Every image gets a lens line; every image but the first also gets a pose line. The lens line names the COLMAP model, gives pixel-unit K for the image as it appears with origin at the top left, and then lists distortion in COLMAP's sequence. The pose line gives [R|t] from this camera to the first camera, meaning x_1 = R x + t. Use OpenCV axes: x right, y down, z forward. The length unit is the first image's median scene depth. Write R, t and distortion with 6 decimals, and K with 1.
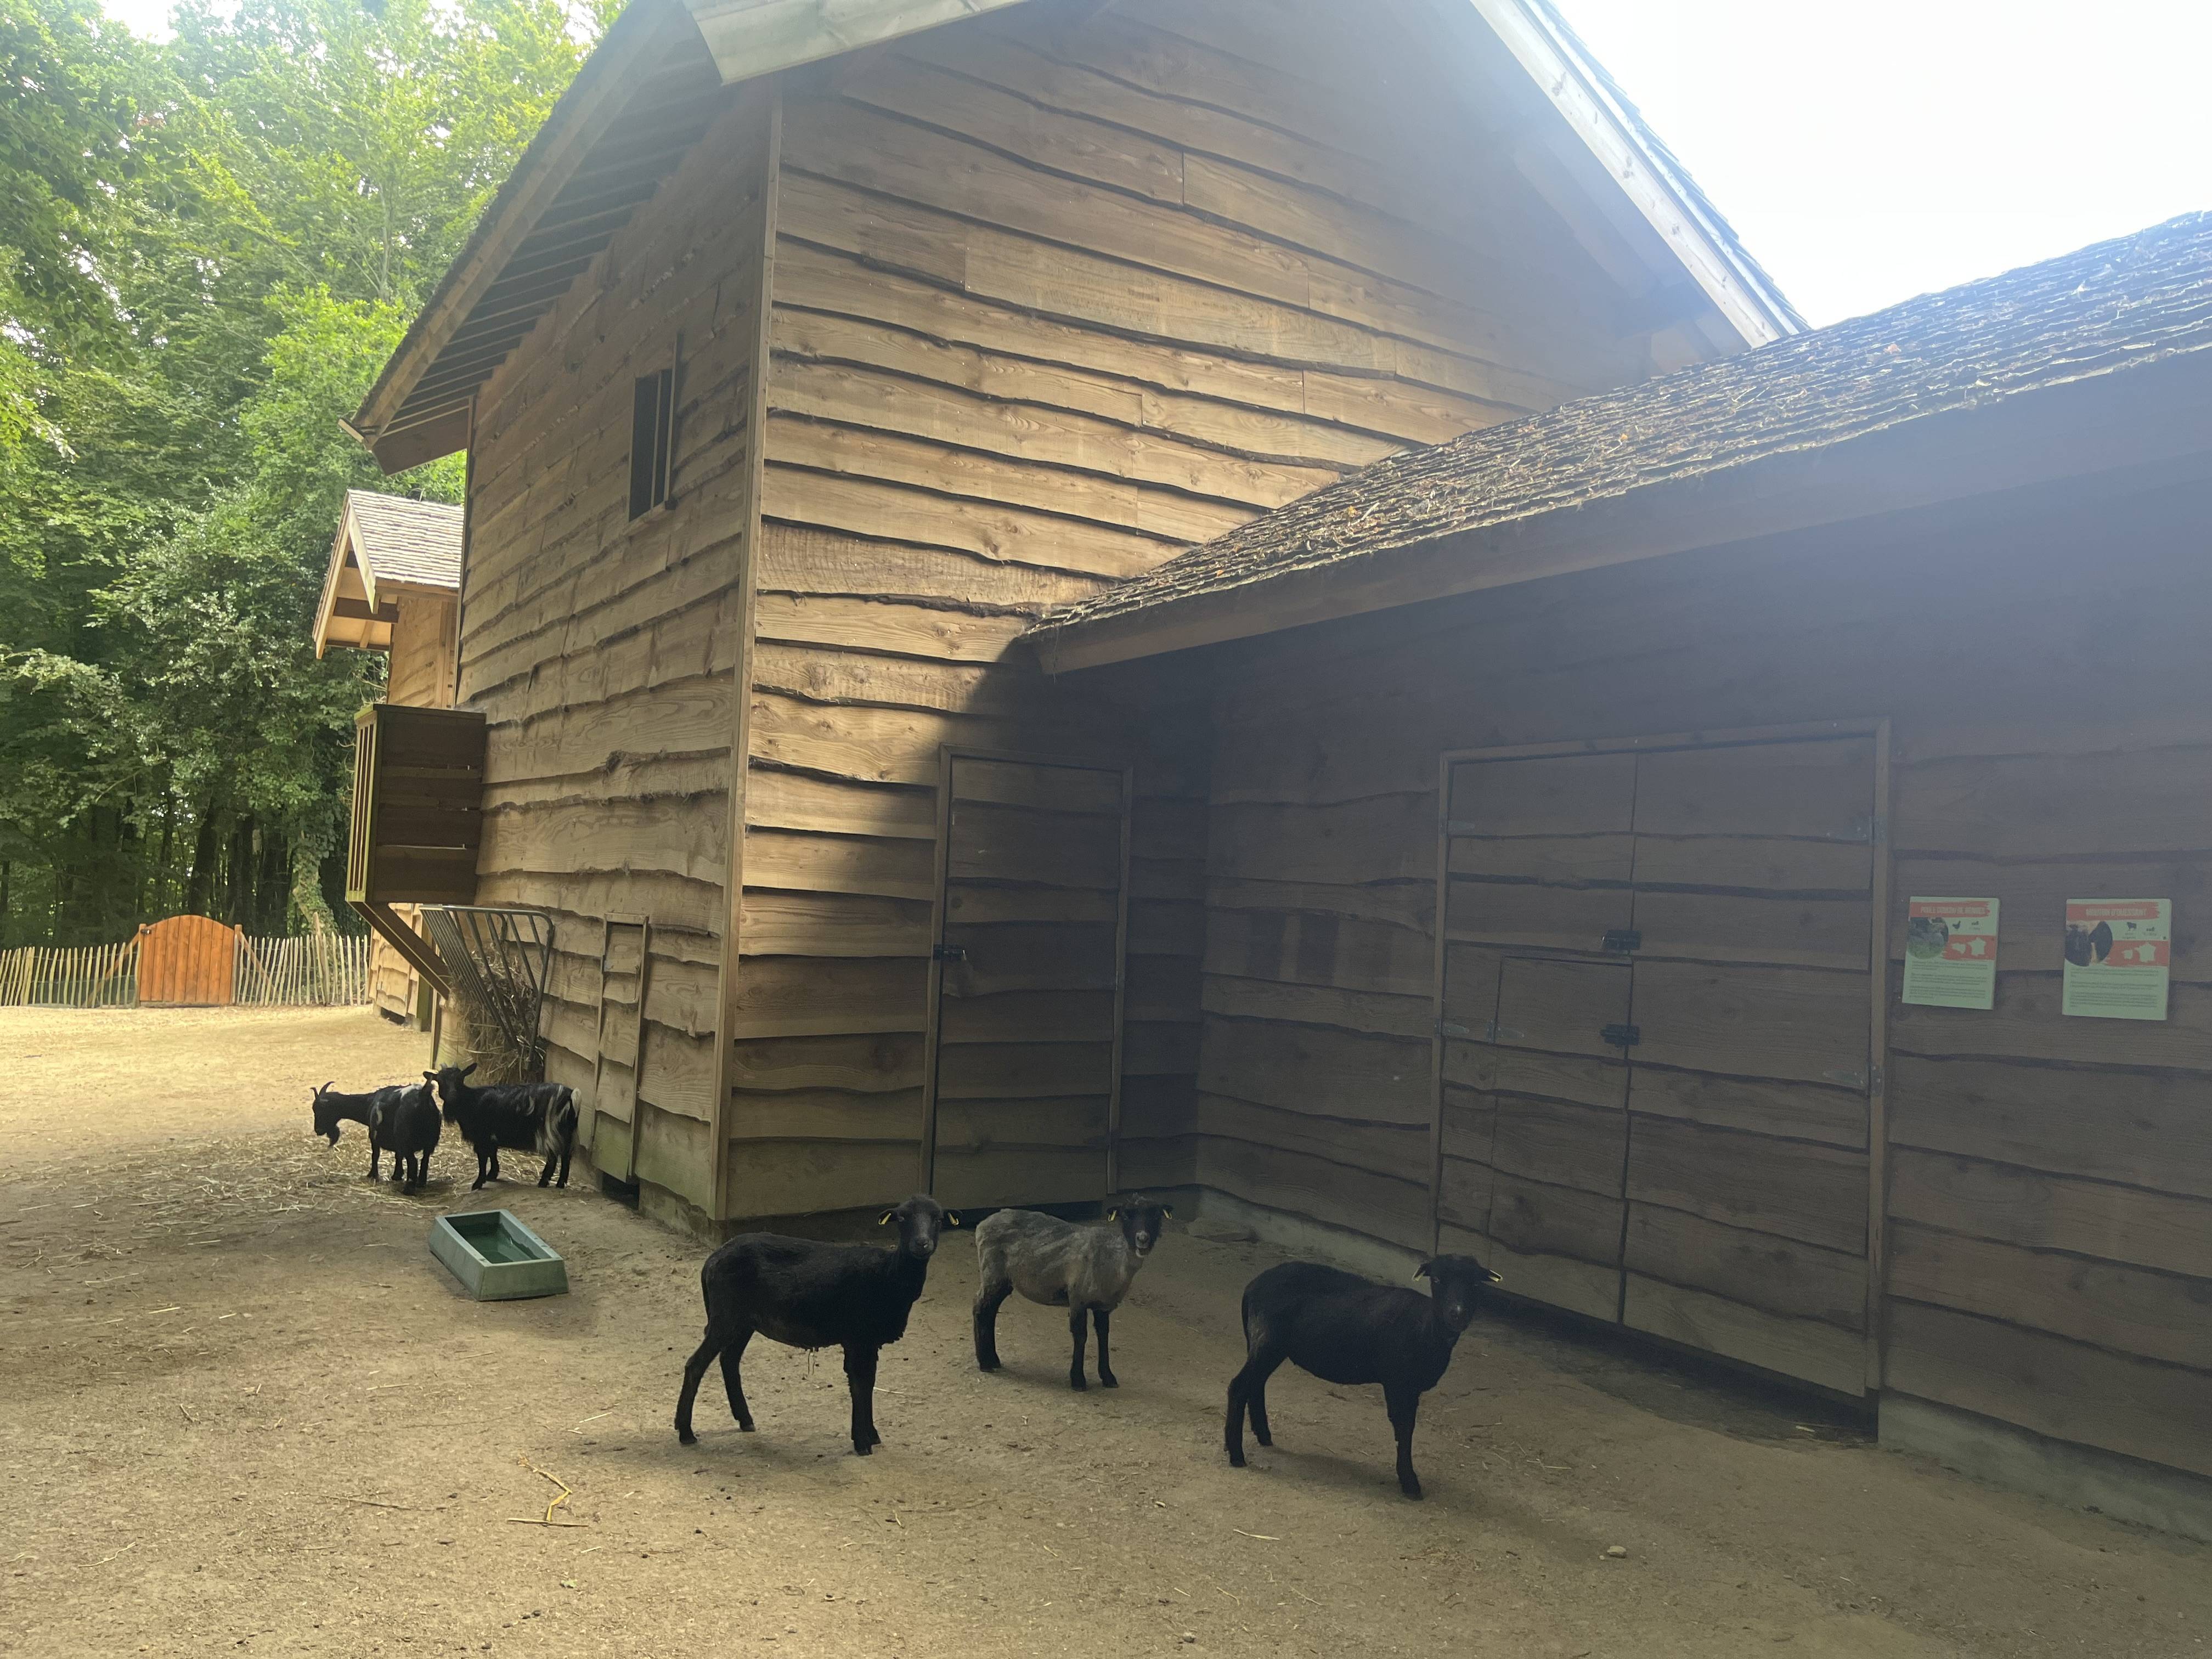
lens RADIAL K [[1629.8, 0, 1106.0], [0, 1629.8, 829.5], [0, 0, 1]] dist [0.107263, -0.140764]
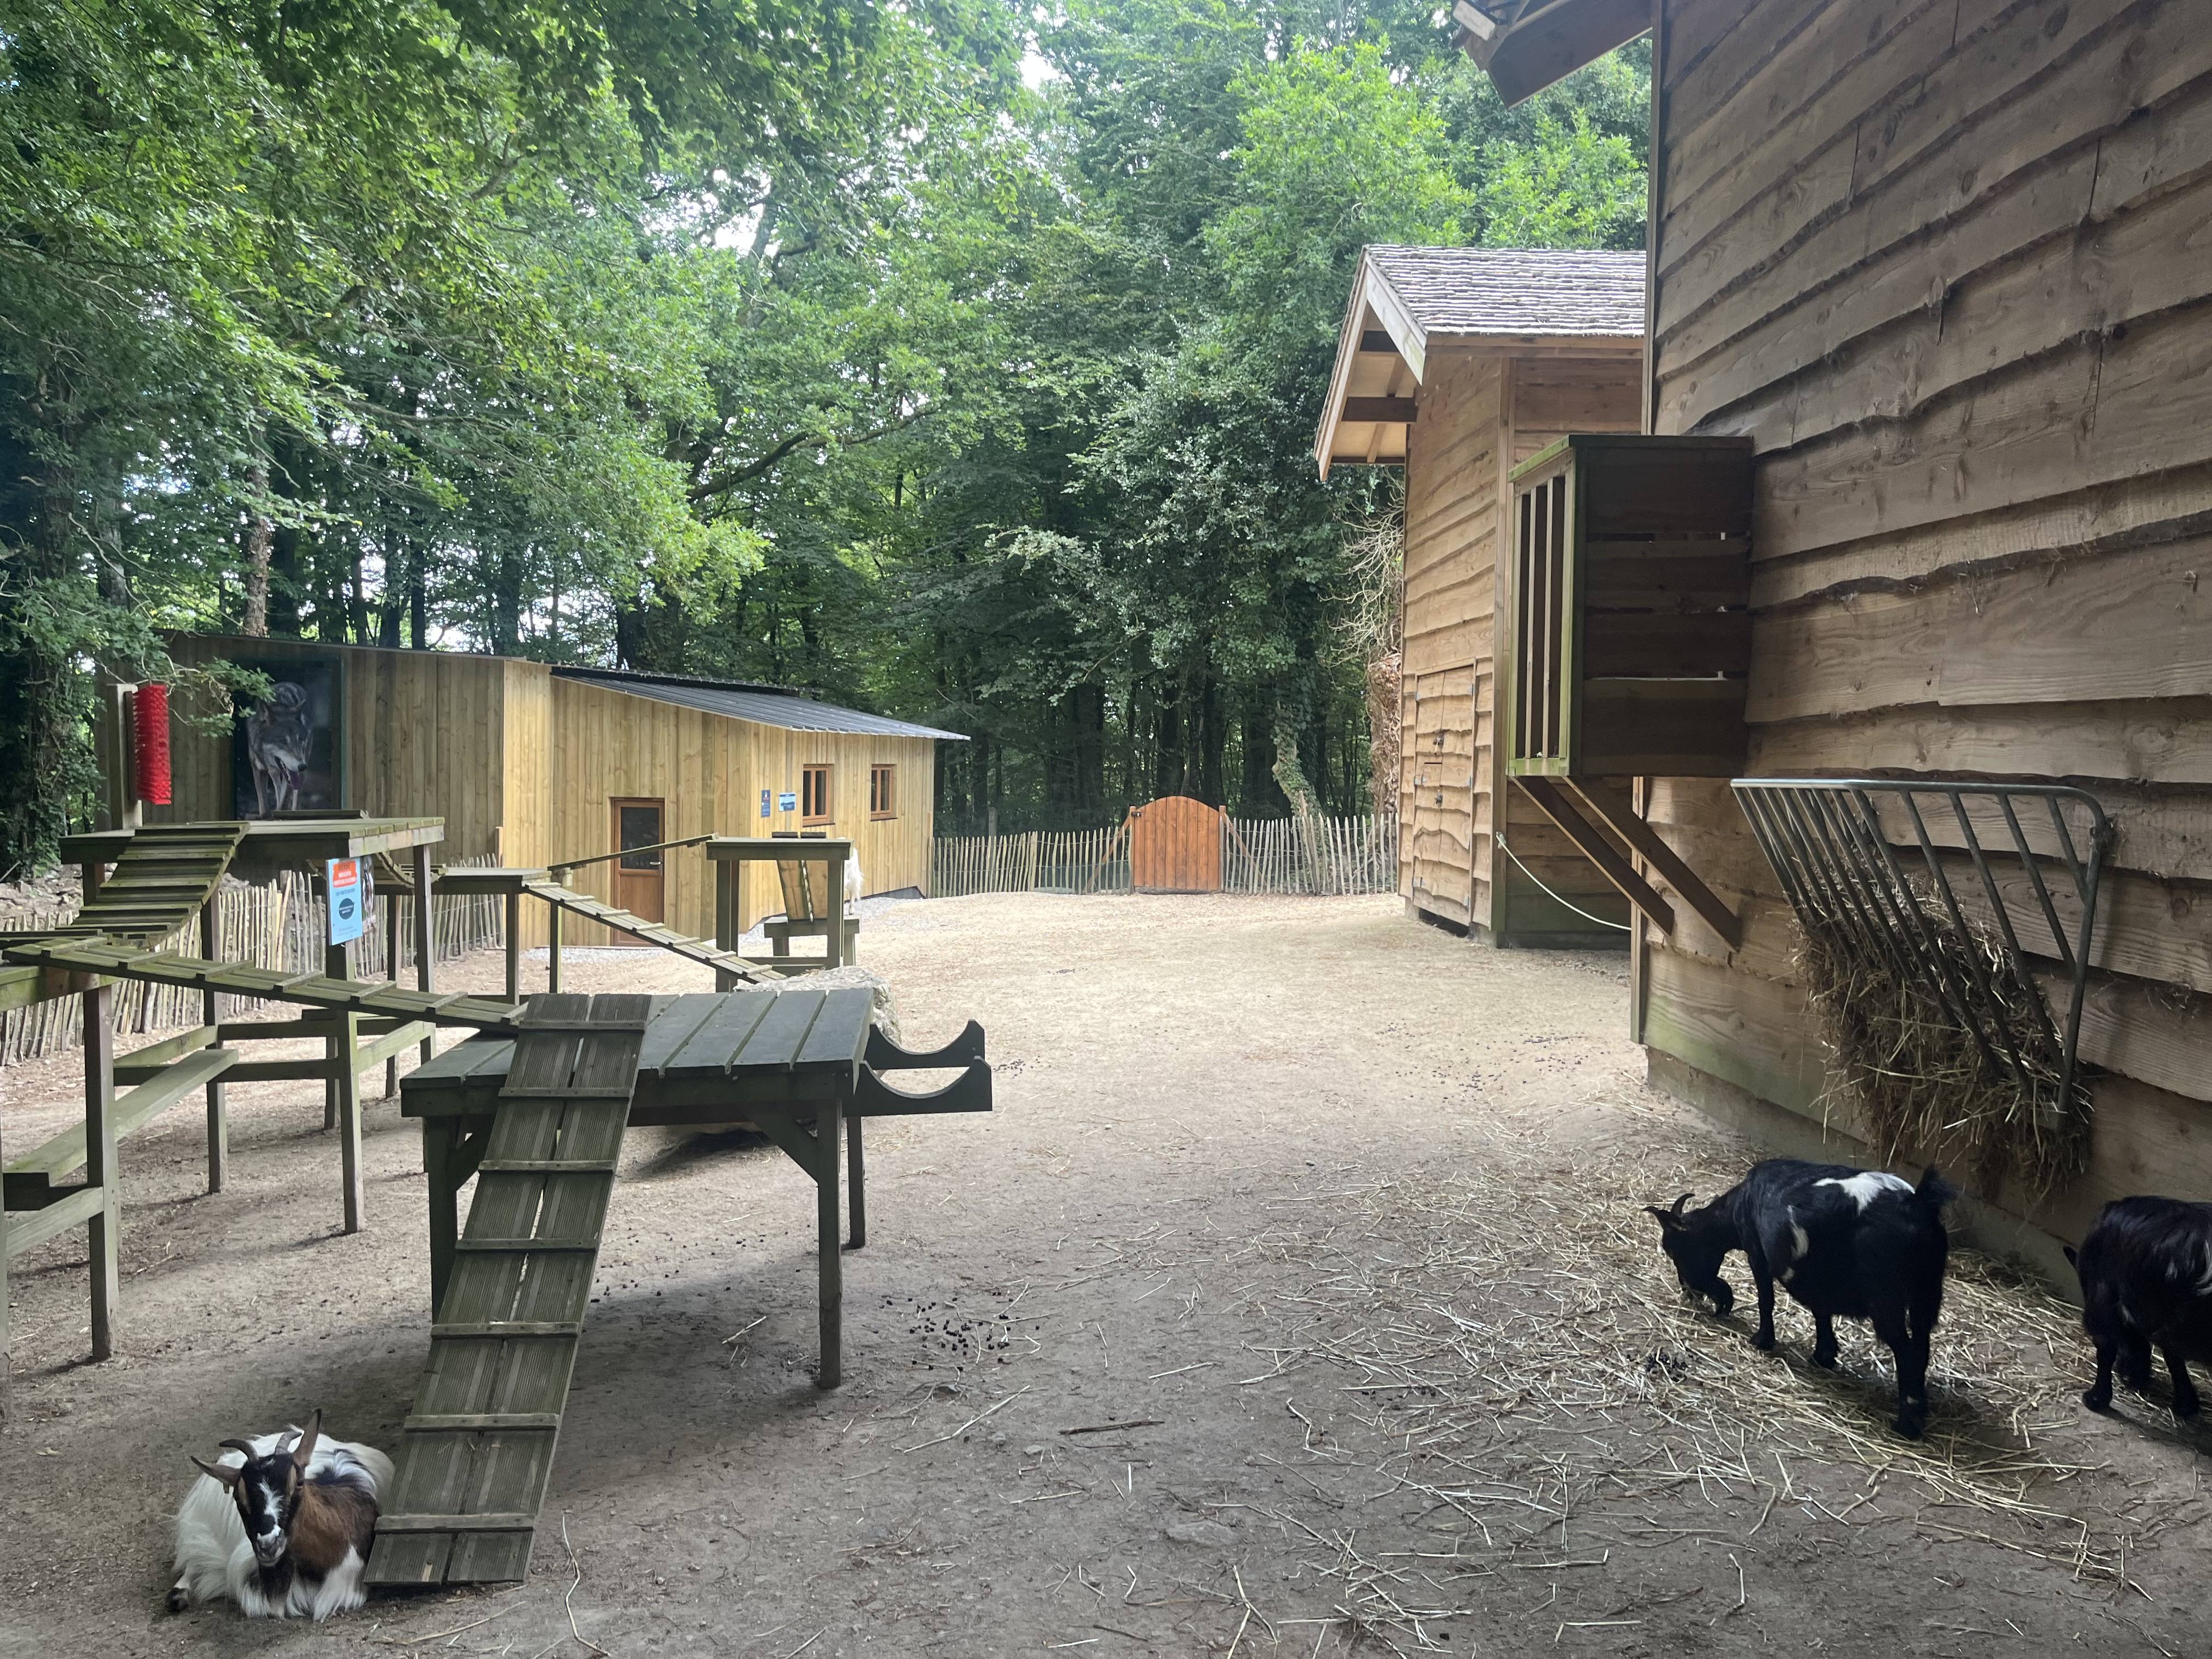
lens RADIAL K [[1629.8, 0, 1106.0], [0, 1629.8, 829.5], [0, 0, 1]] dist [0.107263, -0.140764]
pose [[0.871116, -0.007834, -0.491014, -0.135657], [0.046658, 0.996670, 0.066876, 0.007100], [0.488855, -0.081167, 0.868581, 0.182234]]
